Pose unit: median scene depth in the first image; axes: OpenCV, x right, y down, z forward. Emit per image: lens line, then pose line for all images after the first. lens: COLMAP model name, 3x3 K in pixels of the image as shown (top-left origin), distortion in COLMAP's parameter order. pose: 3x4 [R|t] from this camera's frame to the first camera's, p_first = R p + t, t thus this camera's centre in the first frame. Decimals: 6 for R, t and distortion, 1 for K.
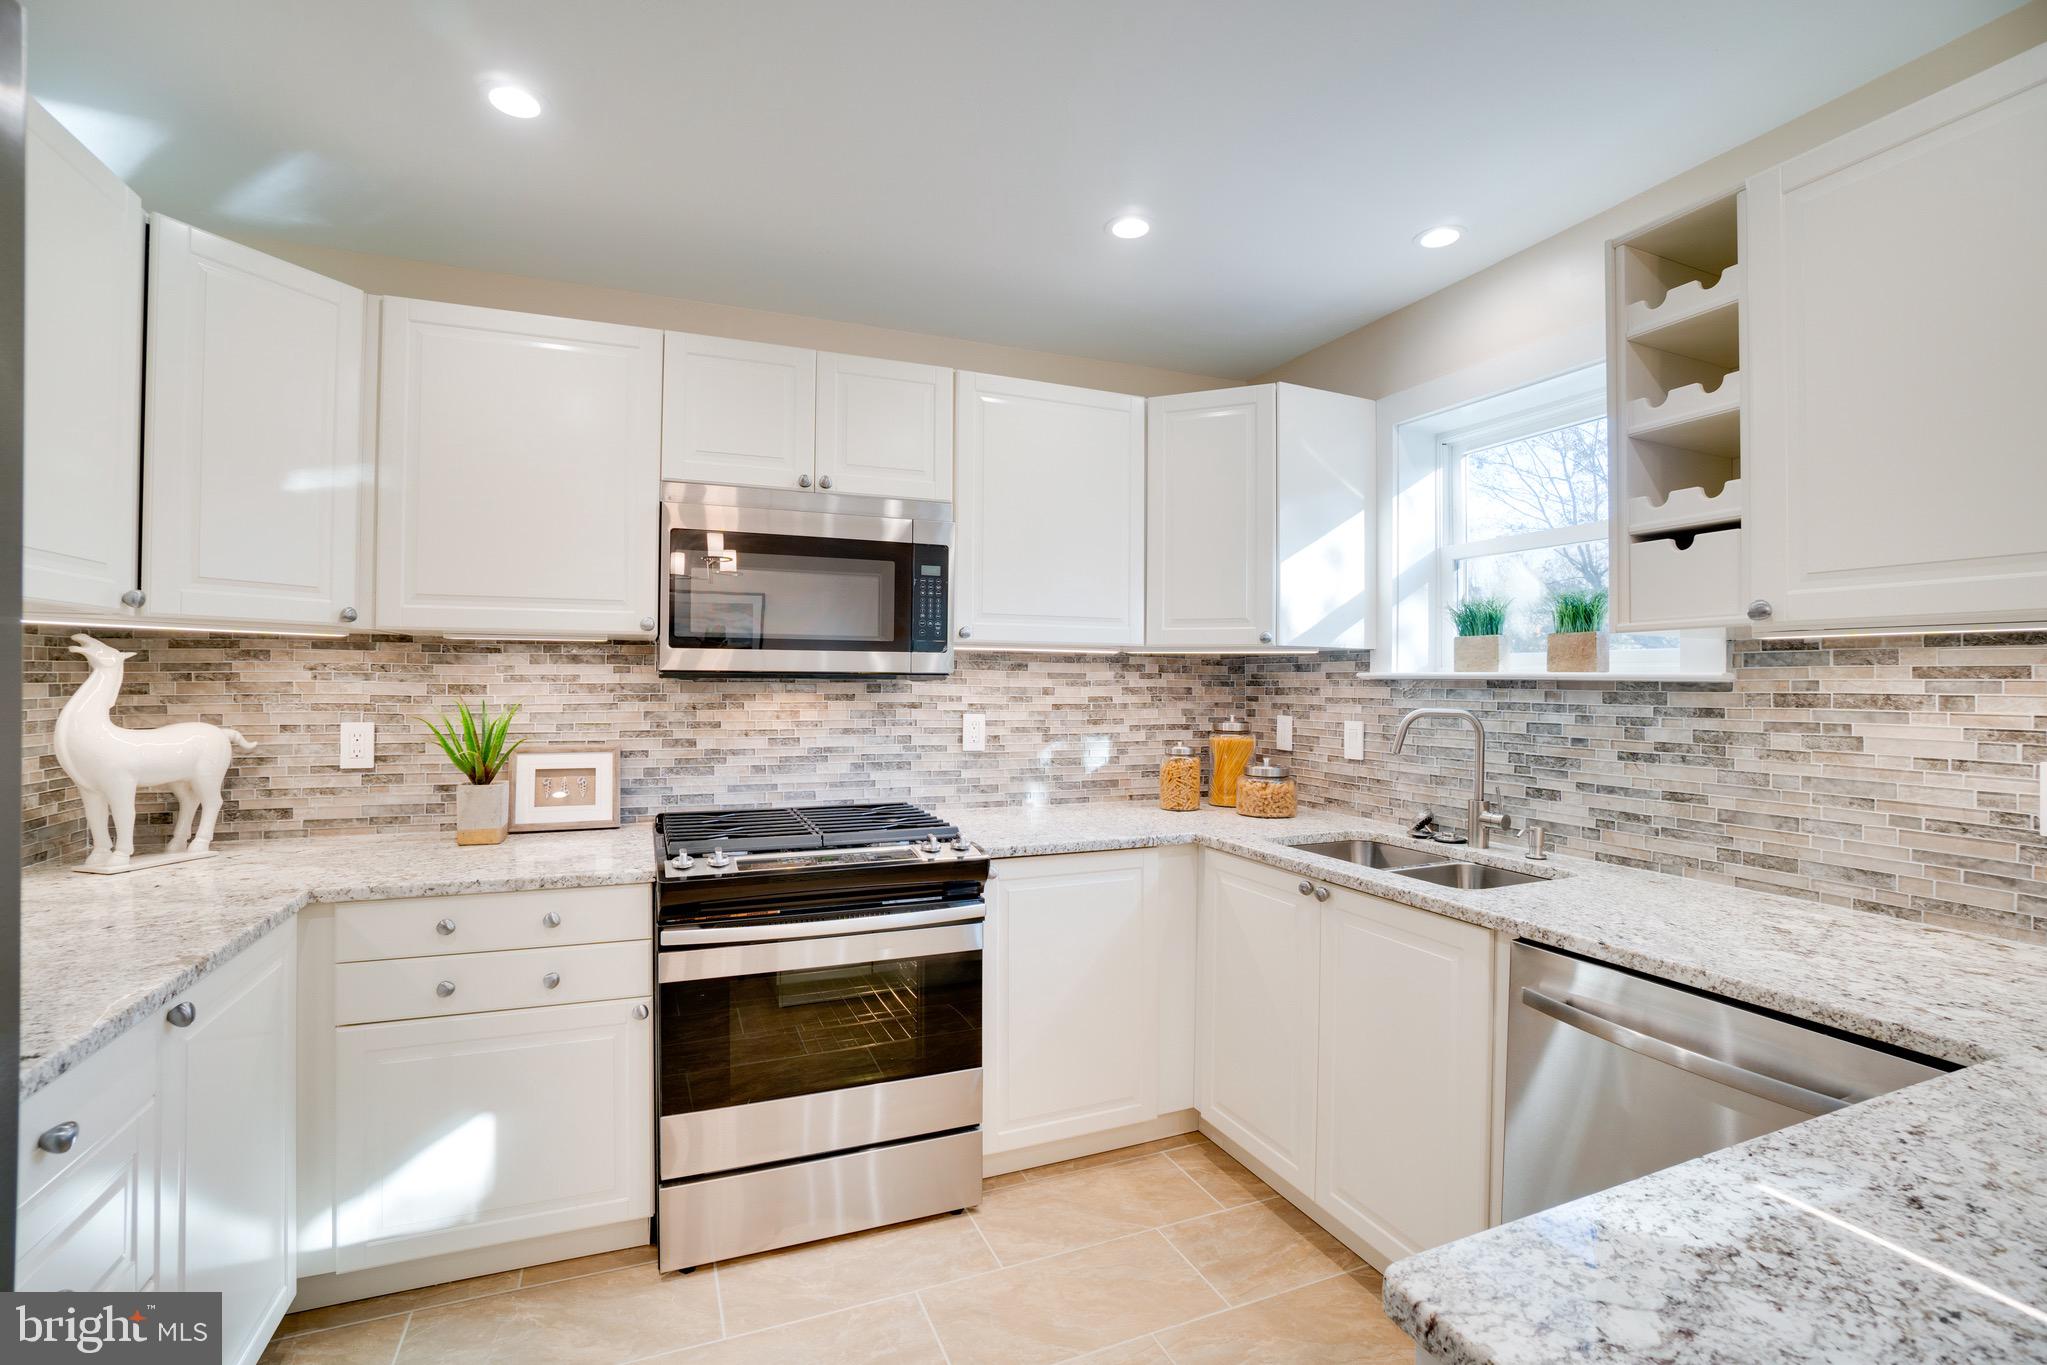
lens RADIAL K [[902.1, 0, 1003.4], [0, 902.1, 674.0], [0, 0, 1]] dist [-0.056603, 0.017800]
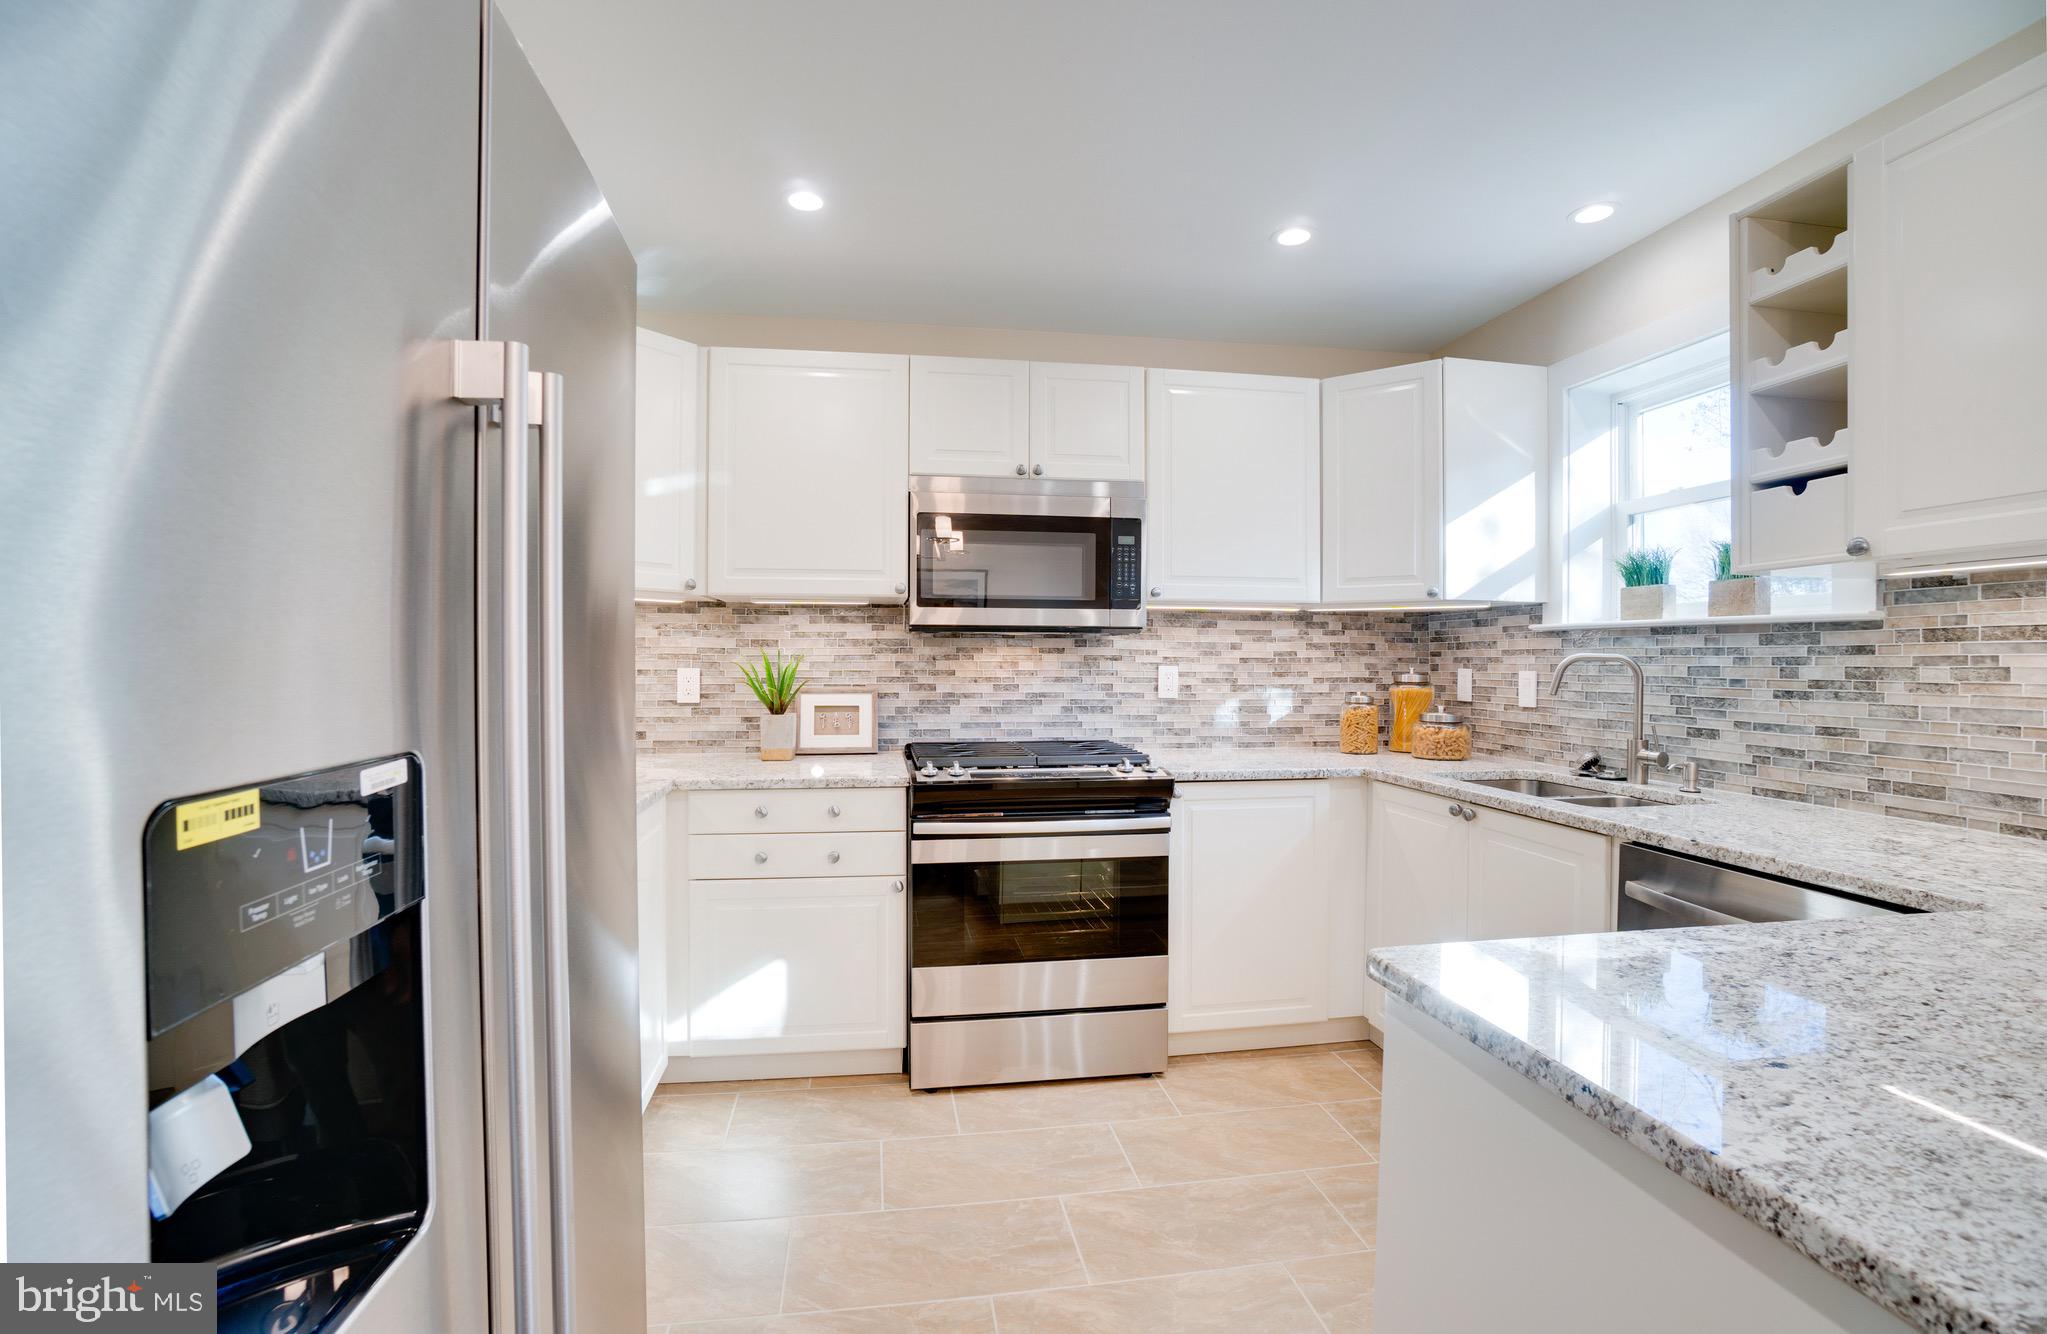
lens RADIAL K [[904.7, 0, 1017.8], [0, 904.7, 660.5], [0, 0, 1]] dist [-0.042285, 0.014806]
pose [[0.974467, -0.002989, -0.224512, 0.046621], [0.004748, 0.999962, 0.007292, 0.033810], [0.224482, -0.008172, 0.974444, -0.191074]]
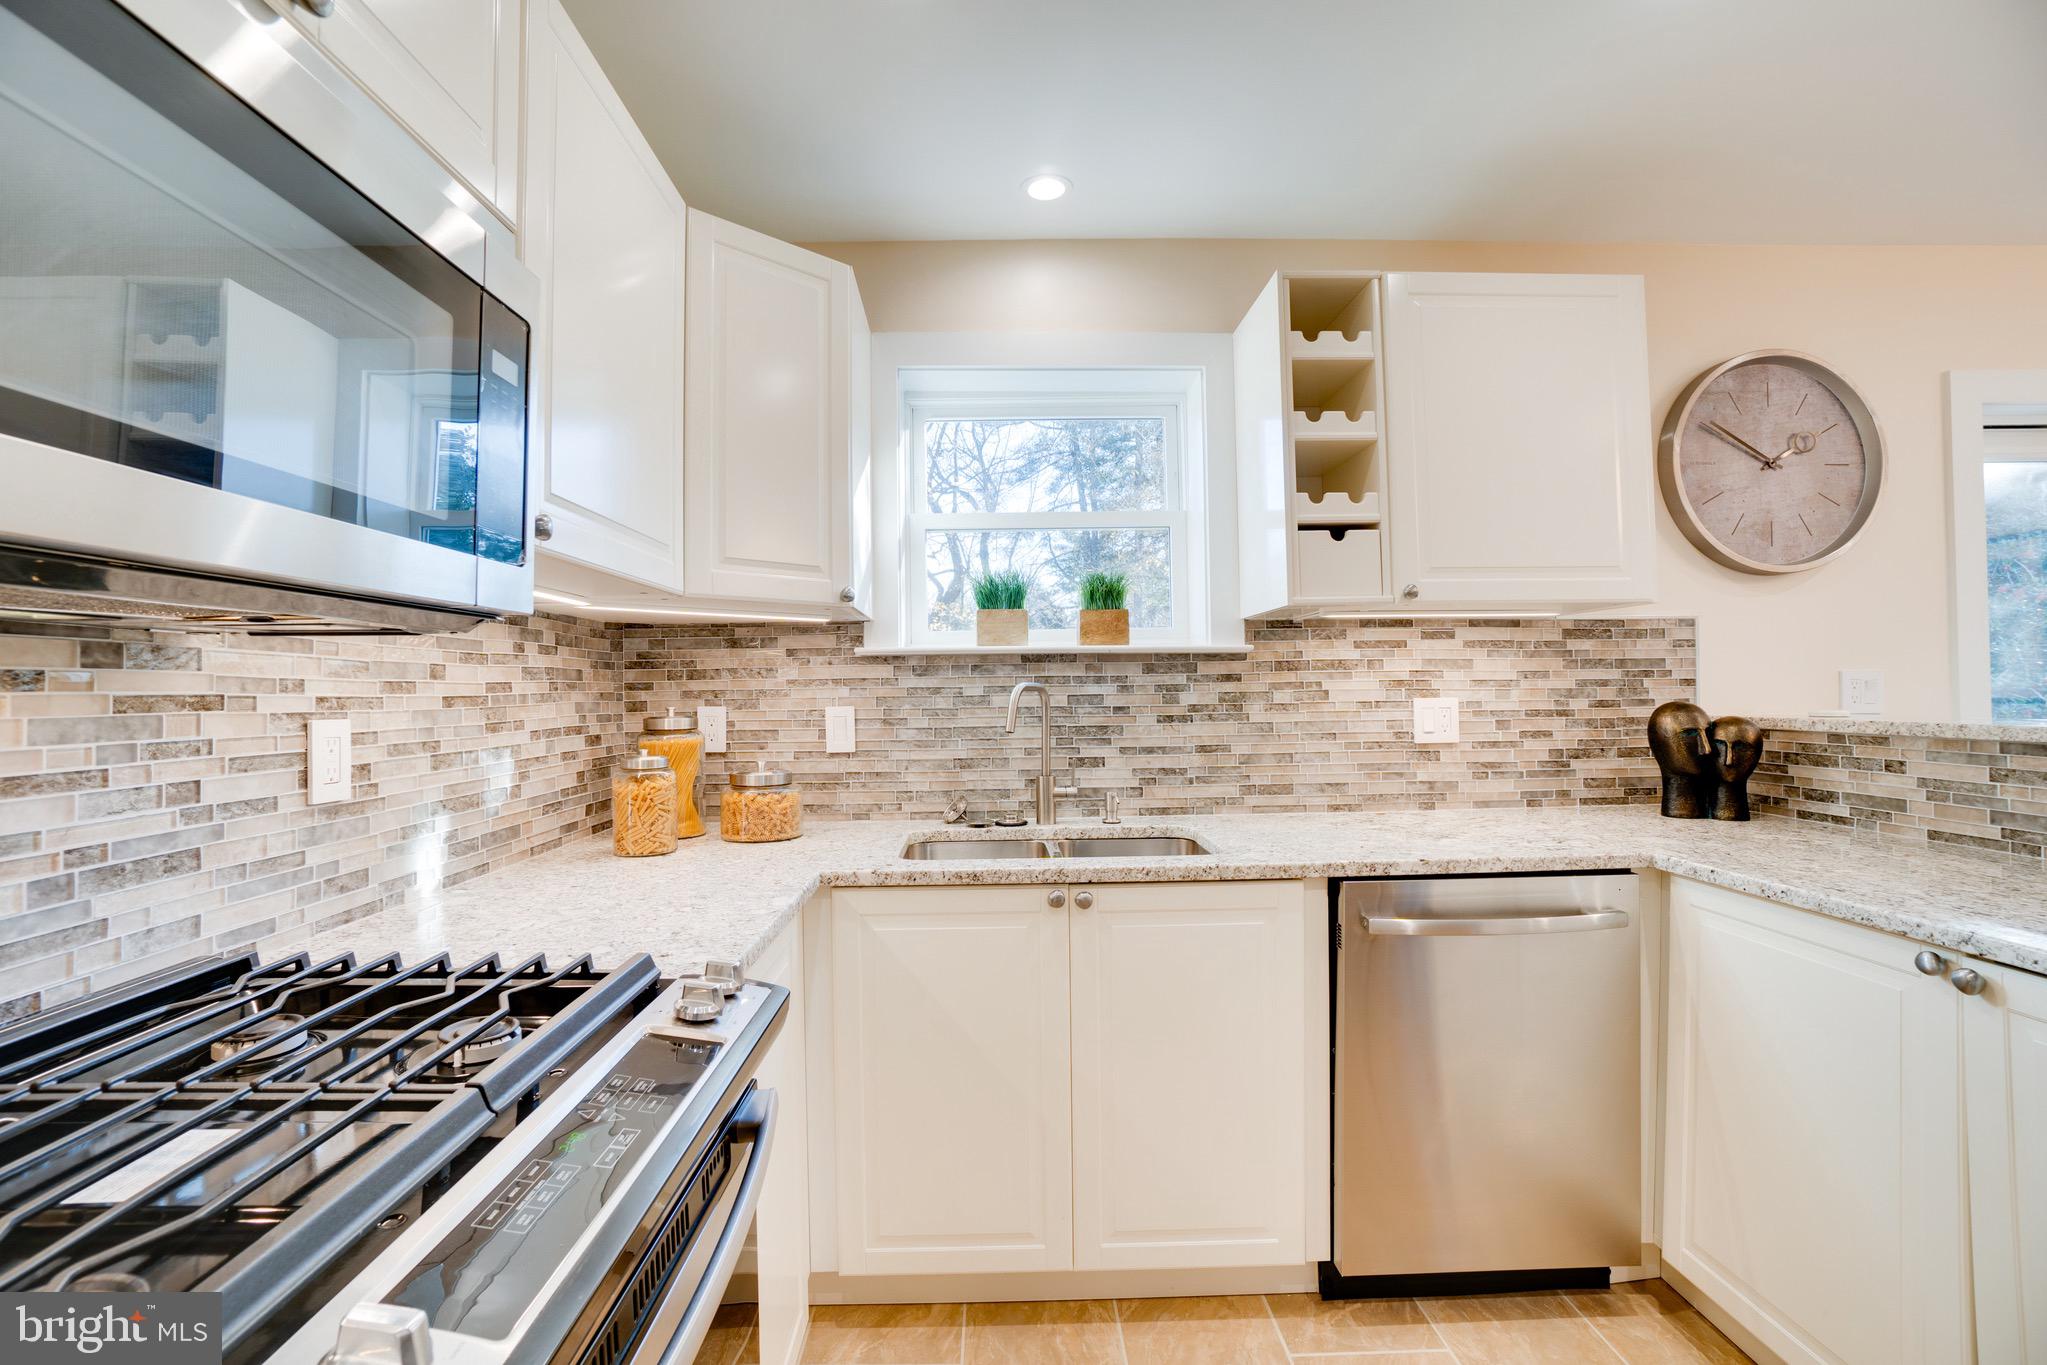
lens RADIAL K [[902.1, 0, 1004.0], [0, 902.1, 672.0], [0, 0, 1]] dist [-0.056603, 0.017800]
pose [[0.367302, 0.002852, 0.930097, -0.377679], [0.009184, 0.999935, -0.006693, 0.031678], [-0.930056, 0.011001, 0.367252, 0.630396]]
